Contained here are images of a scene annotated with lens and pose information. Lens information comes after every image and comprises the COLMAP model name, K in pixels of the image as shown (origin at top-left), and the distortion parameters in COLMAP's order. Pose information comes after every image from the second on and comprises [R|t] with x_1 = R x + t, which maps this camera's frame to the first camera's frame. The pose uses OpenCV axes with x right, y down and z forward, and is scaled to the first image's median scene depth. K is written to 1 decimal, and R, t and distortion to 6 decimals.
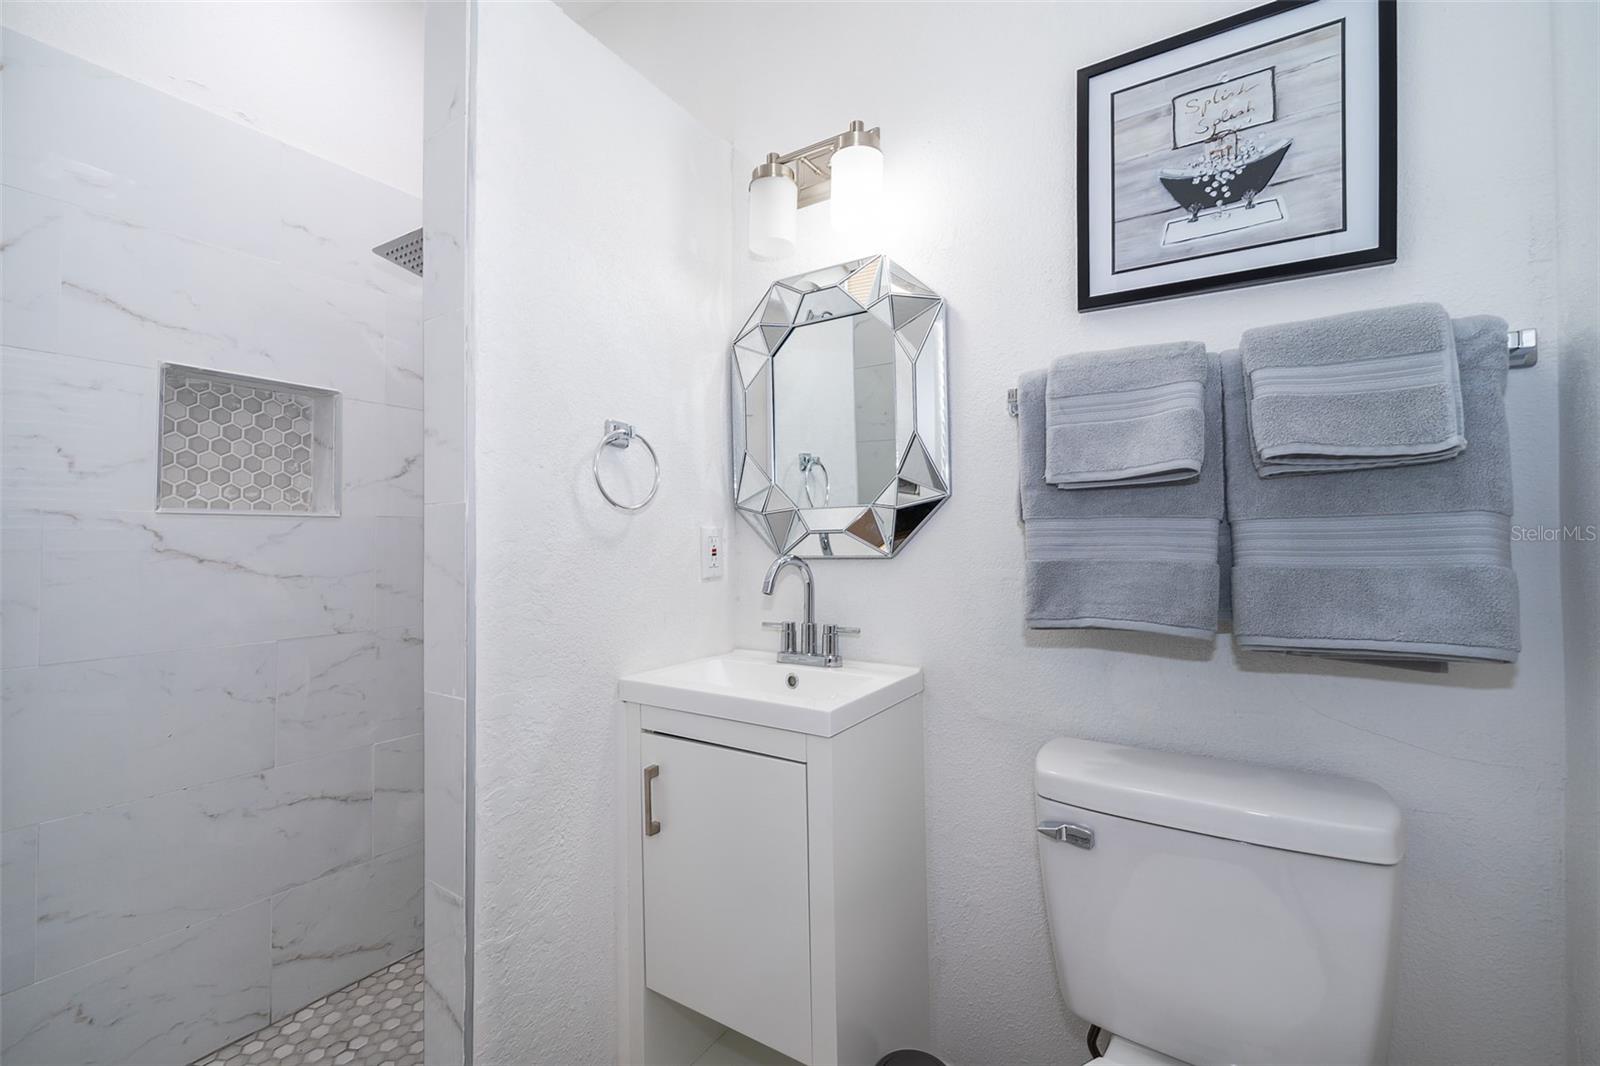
lens RADIAL K [[648.3, 0, 801.6], [0, 648.3, 539.4], [0, 0, 1]] dist [-0.005652, -0.000027]
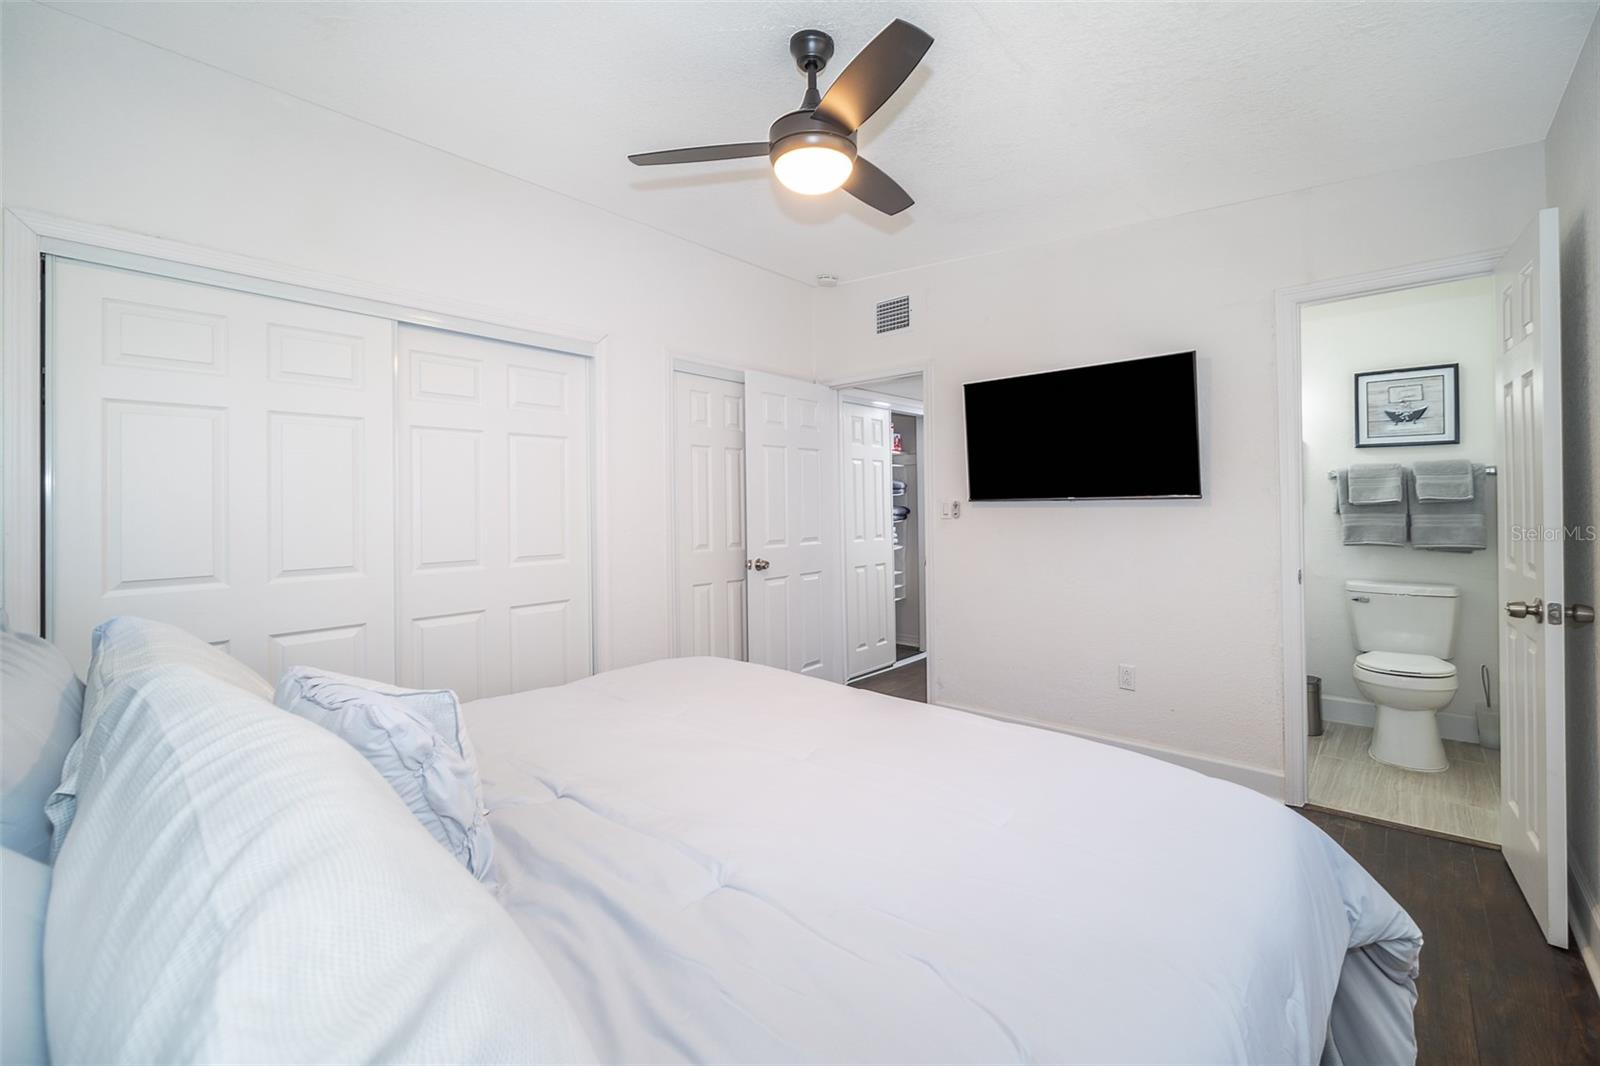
lens RADIAL K [[648.3, 0, 803.4], [0, 648.3, 505.9], [0, 0, 1]] dist [-0.005652, -0.000027]
pose [[0.986962, -0.013077, -0.160419, -2.189919], [0.013147, 0.999913, -0.000624, -0.122356], [0.160413, -0.001493, 0.987049, -3.231304]]
